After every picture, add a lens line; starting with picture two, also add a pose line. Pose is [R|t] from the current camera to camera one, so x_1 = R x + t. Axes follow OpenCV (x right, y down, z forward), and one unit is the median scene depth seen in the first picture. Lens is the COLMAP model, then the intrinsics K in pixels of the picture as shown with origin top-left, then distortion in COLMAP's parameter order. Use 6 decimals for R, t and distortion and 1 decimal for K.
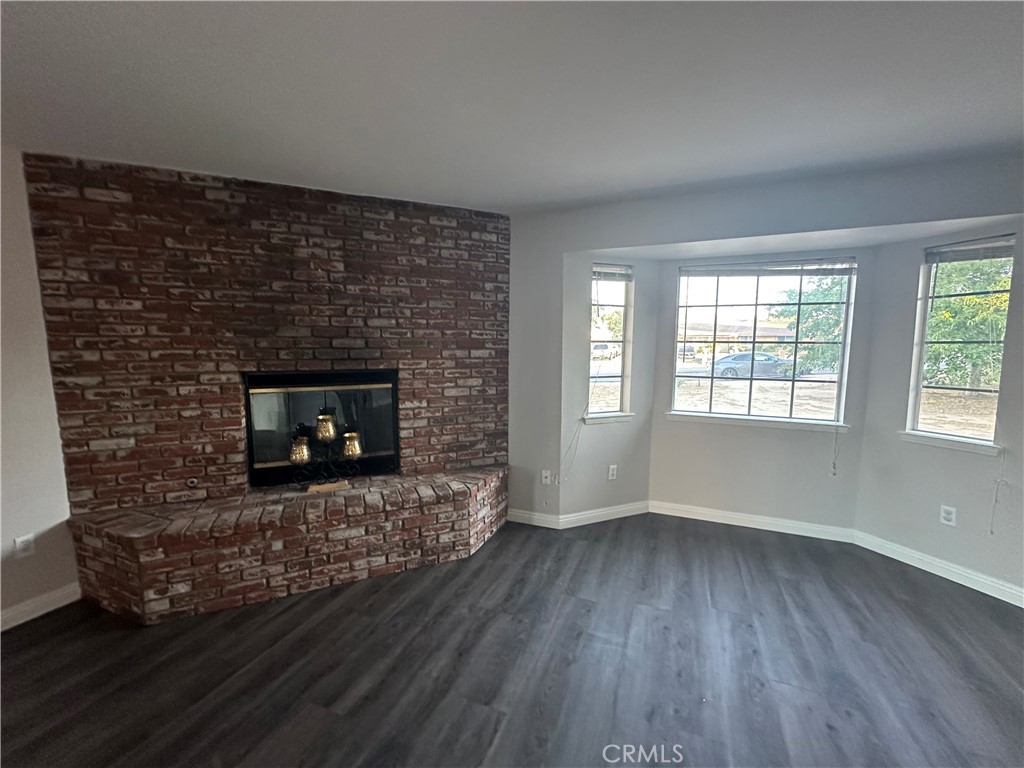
lens RADIAL K [[408.2, 0, 511.9], [0, 408.2, 383.7], [0, 0, 1]] dist [-0.002517, 0.000288]
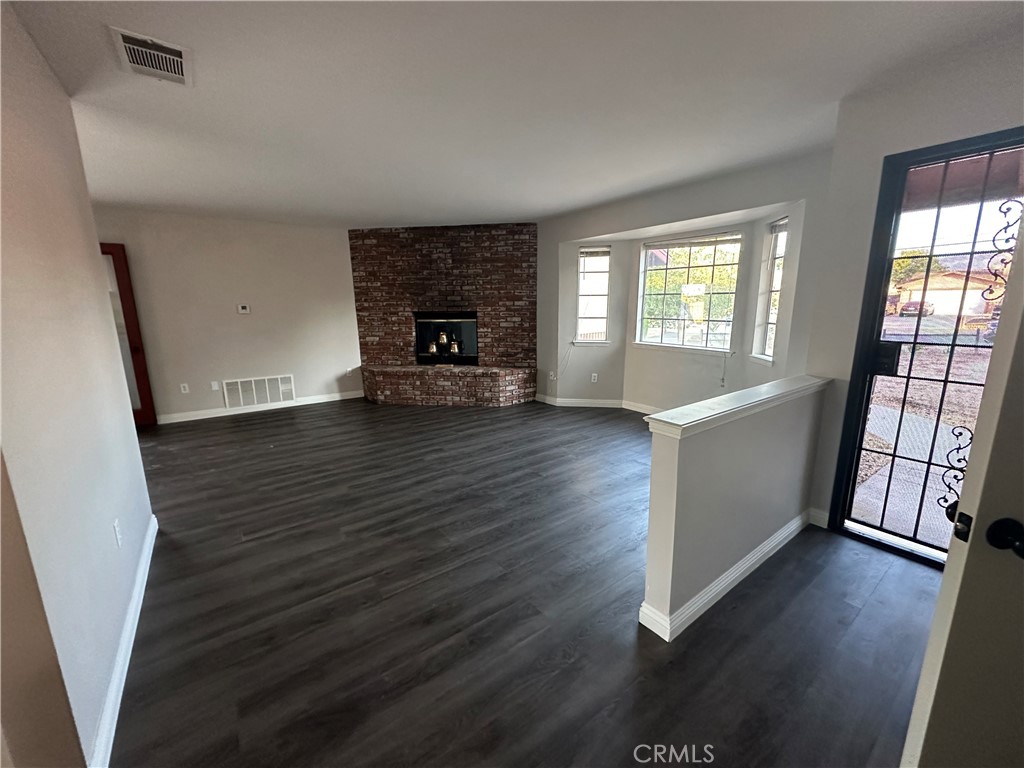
lens RADIAL K [[408.2, 0, 515.9], [0, 408.2, 383.6], [0, 0, 1]] dist [-0.002517, 0.000288]
pose [[0.855619, 0.091230, -0.509502, 0.969422], [-0.041317, 0.993241, 0.108464, 0.093593], [0.515954, -0.071753, 0.853606, -0.645549]]
